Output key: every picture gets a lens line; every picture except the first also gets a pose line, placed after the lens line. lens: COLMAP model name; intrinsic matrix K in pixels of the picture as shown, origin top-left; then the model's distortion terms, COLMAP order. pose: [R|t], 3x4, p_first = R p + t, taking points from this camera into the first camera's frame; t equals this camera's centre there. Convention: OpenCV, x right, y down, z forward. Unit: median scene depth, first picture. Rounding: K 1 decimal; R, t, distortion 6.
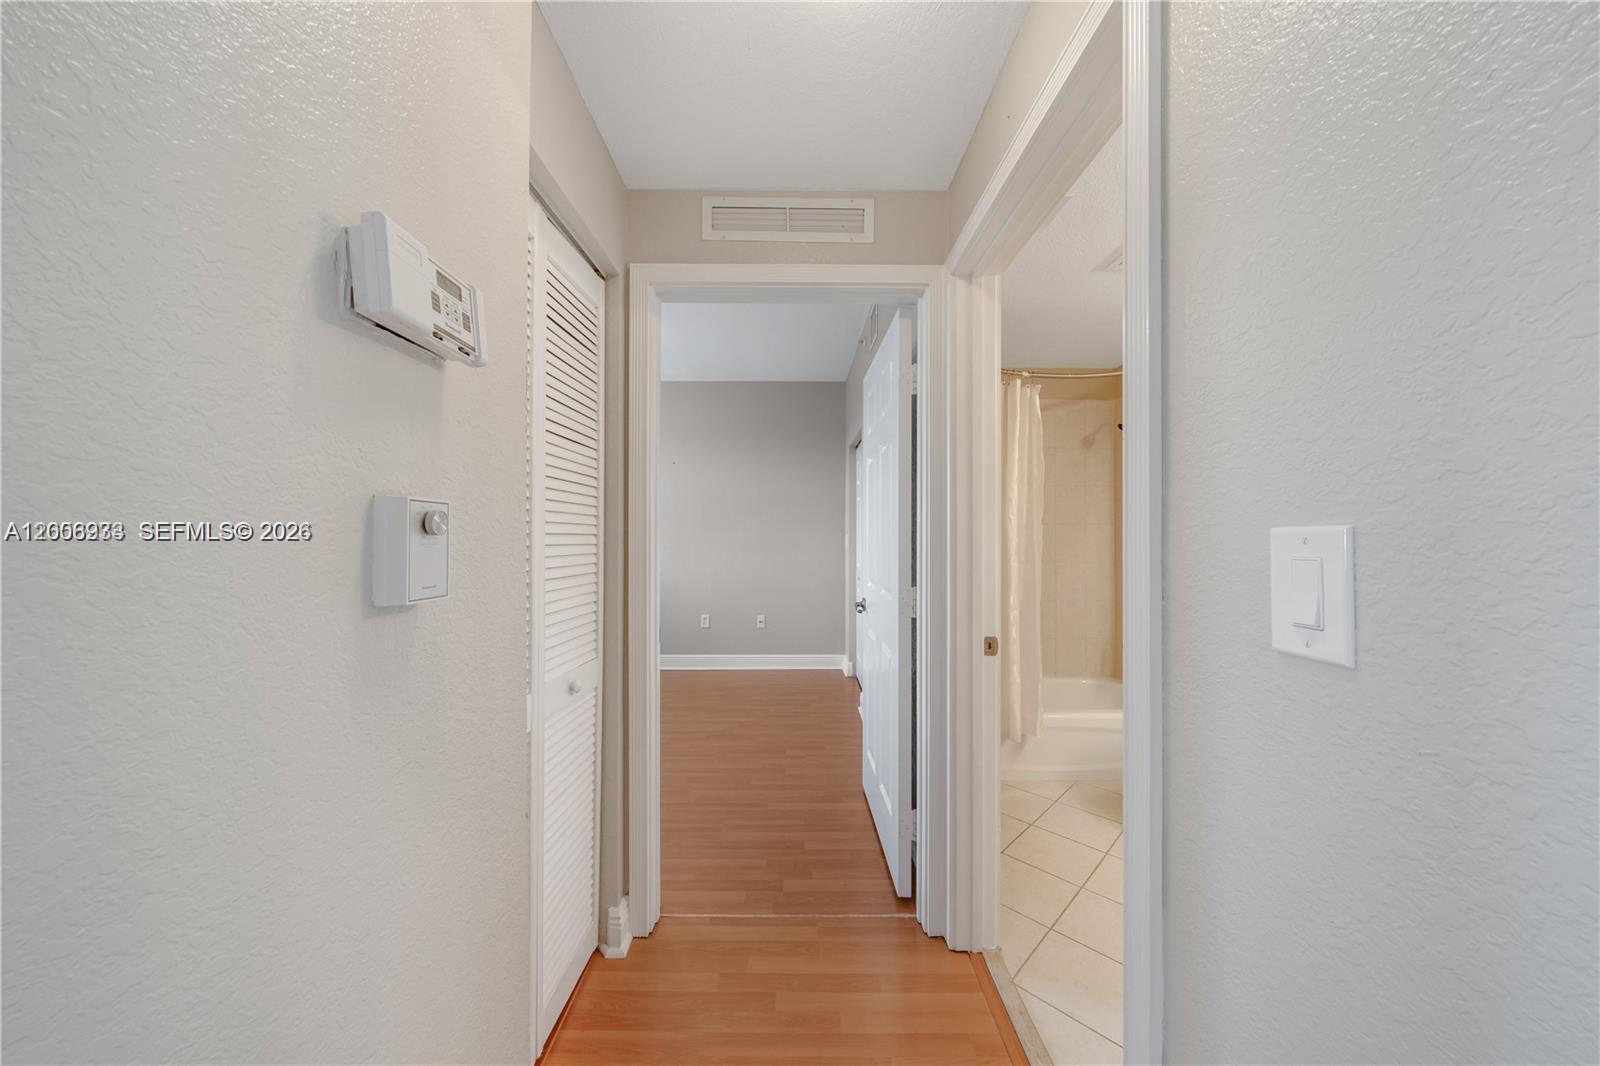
lens RADIAL K [[541.9, 0, 803.1], [0, 541.9, 527.9], [0, 0, 1]] dist [0.000134, -0.000327]
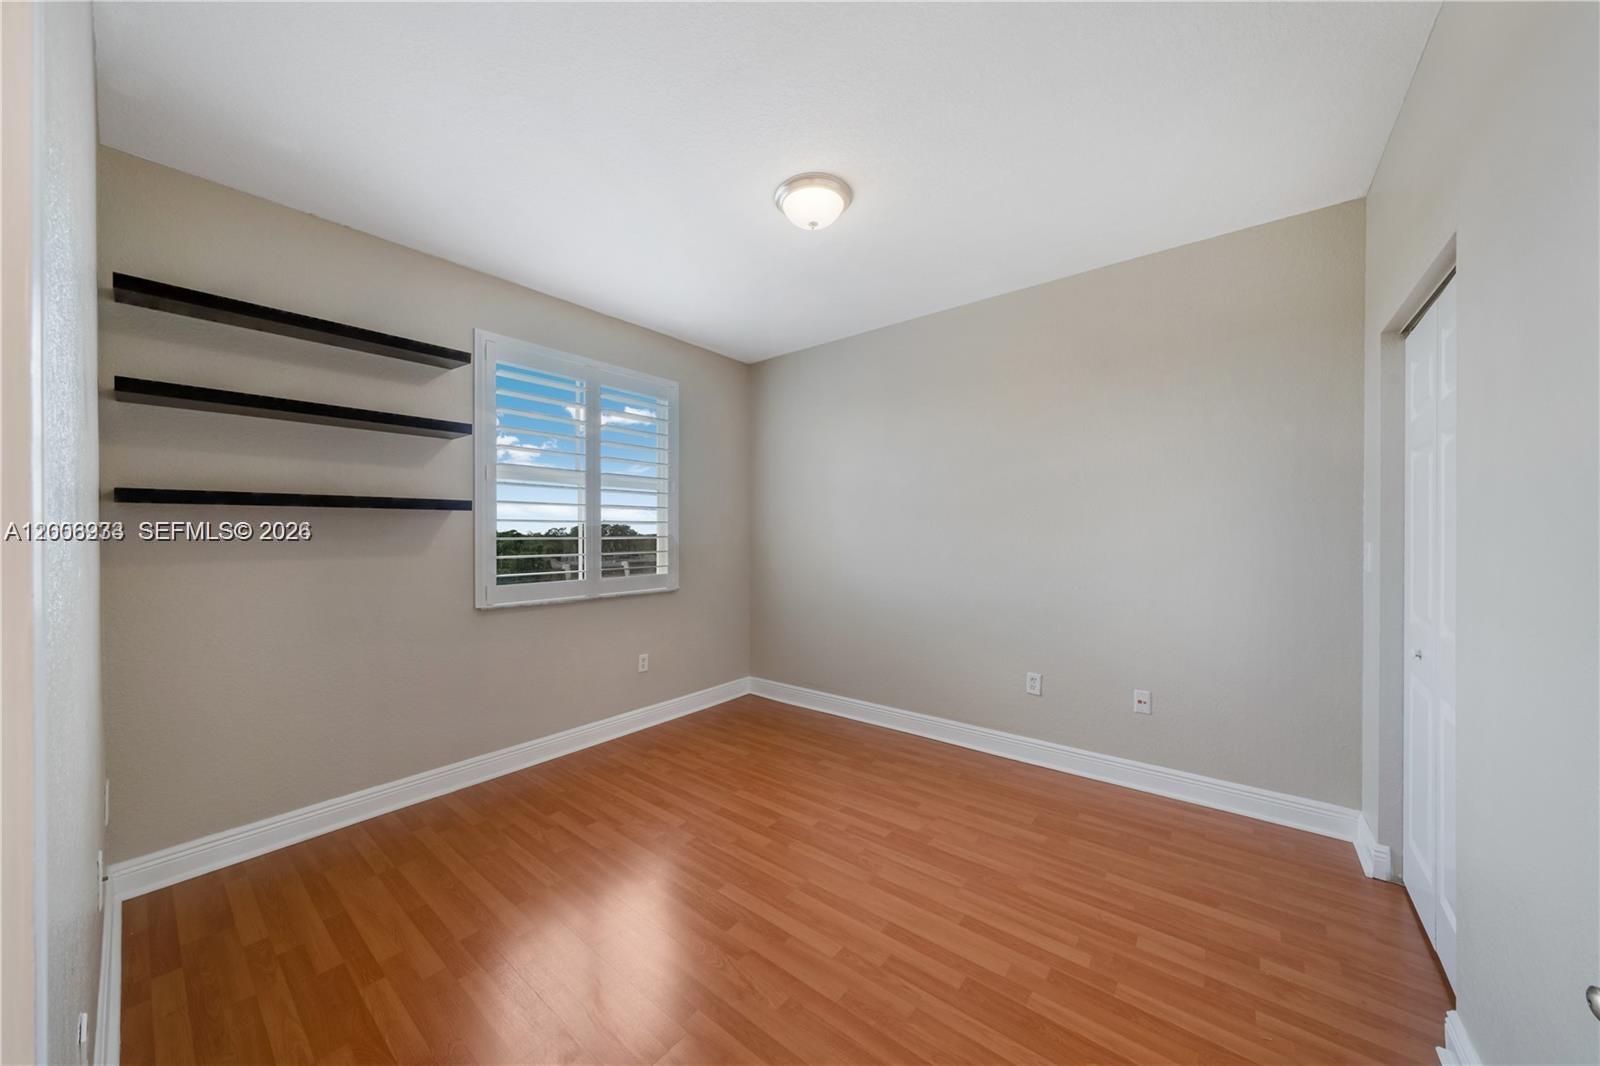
lens RADIAL K [[541.9, 0, 806.1], [0, 541.9, 530.6], [0, 0, 1]] dist [0.000134, -0.000327]
pose [[0.771894, -0.000736, -0.635751, 0.008350], [0.008173, 0.999928, 0.008766, -0.005670], [0.635698, -0.011963, 0.771845, 0.384076]]
